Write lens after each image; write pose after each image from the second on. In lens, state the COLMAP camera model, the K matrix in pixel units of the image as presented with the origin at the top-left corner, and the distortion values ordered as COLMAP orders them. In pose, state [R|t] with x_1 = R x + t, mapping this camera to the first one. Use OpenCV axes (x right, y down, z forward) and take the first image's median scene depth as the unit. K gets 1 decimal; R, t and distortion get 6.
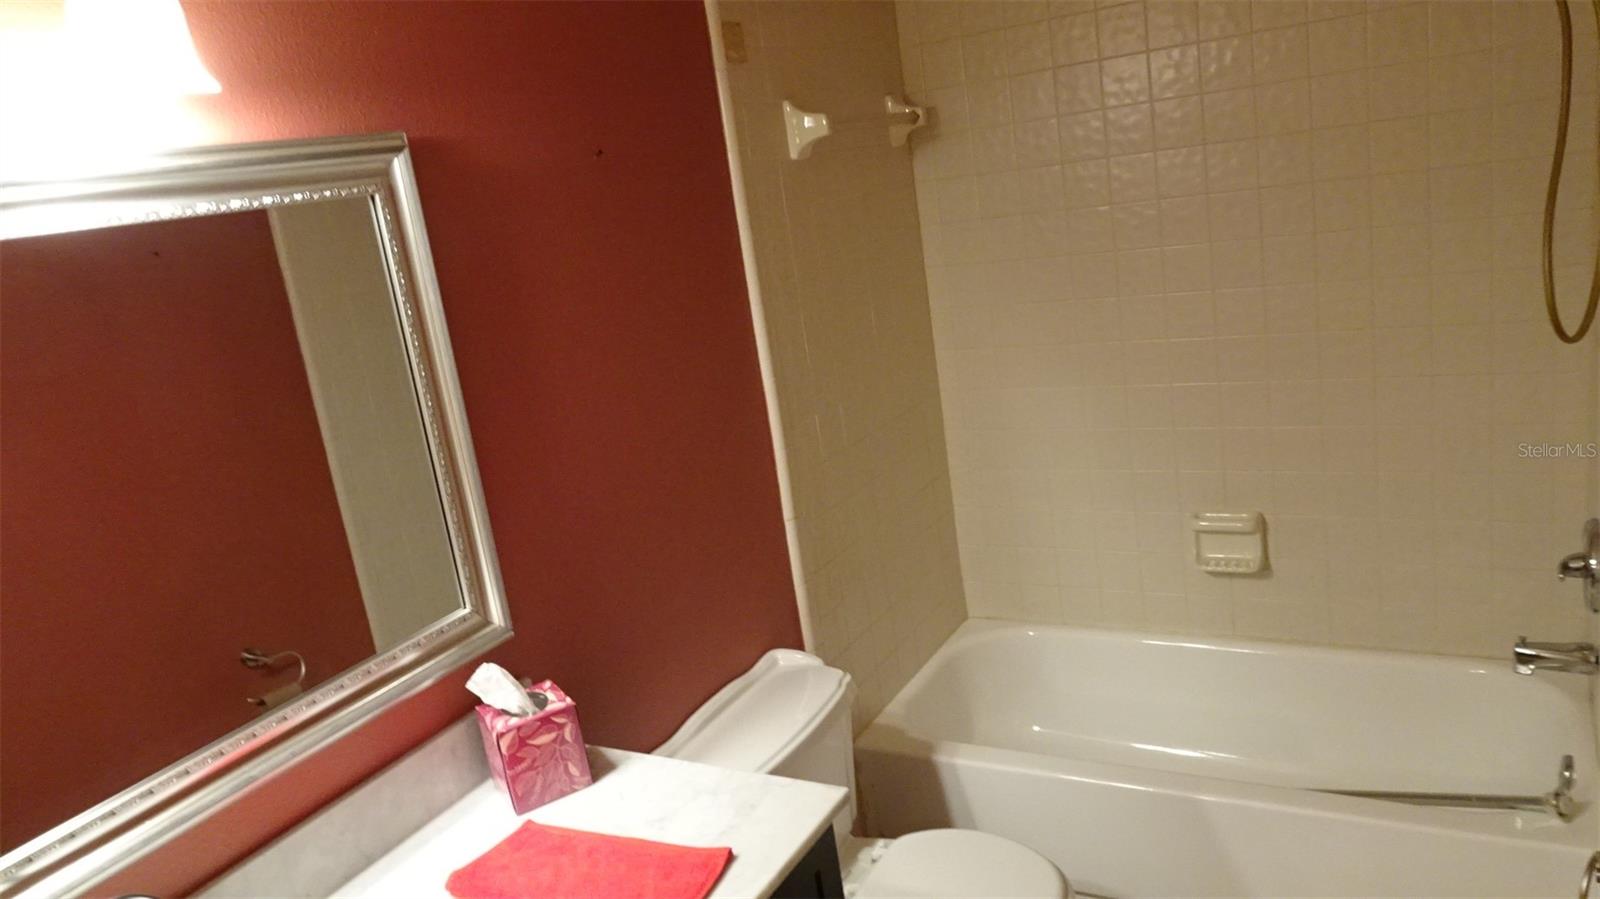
lens RADIAL K [[1137.4, 0, 806.2], [0, 1137.4, 448.3], [0, 0, 1]] dist [0.005201, 0.001592]
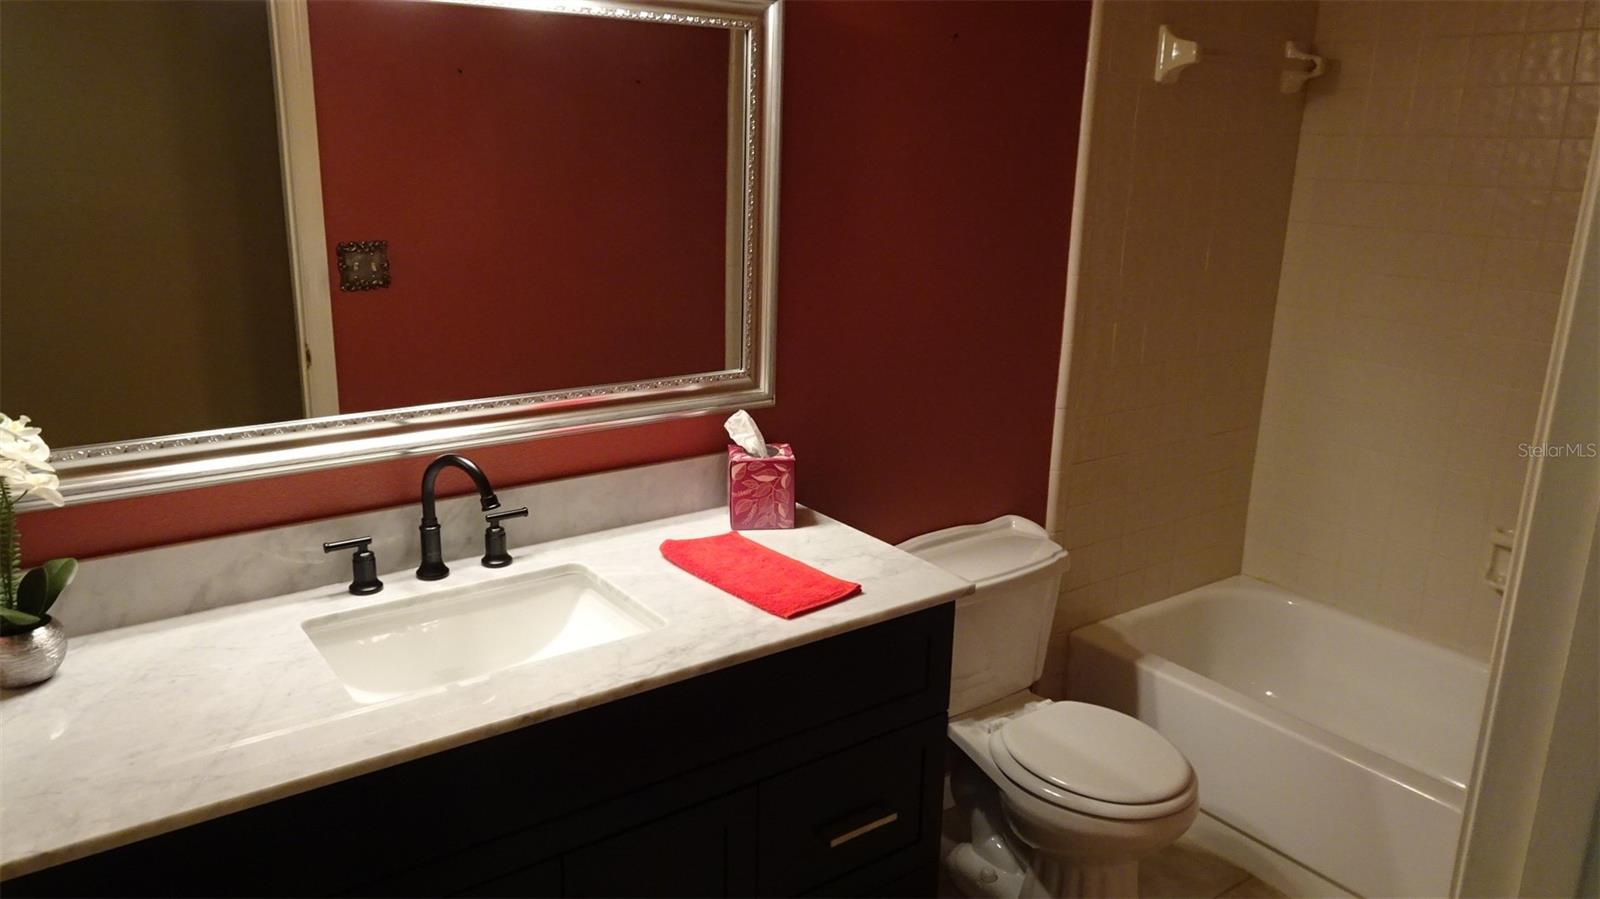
lens RADIAL K [[1137.4, 0, 806.2], [0, 1137.4, 448.3], [0, 0, 1]] dist [0.005201, 0.001592]
pose [[0.897547, 0.269765, -0.348763, 0.237602], [-0.252869, 0.962919, 0.094047, 0.088827], [0.361201, 0.003780, 0.932480, -0.164280]]
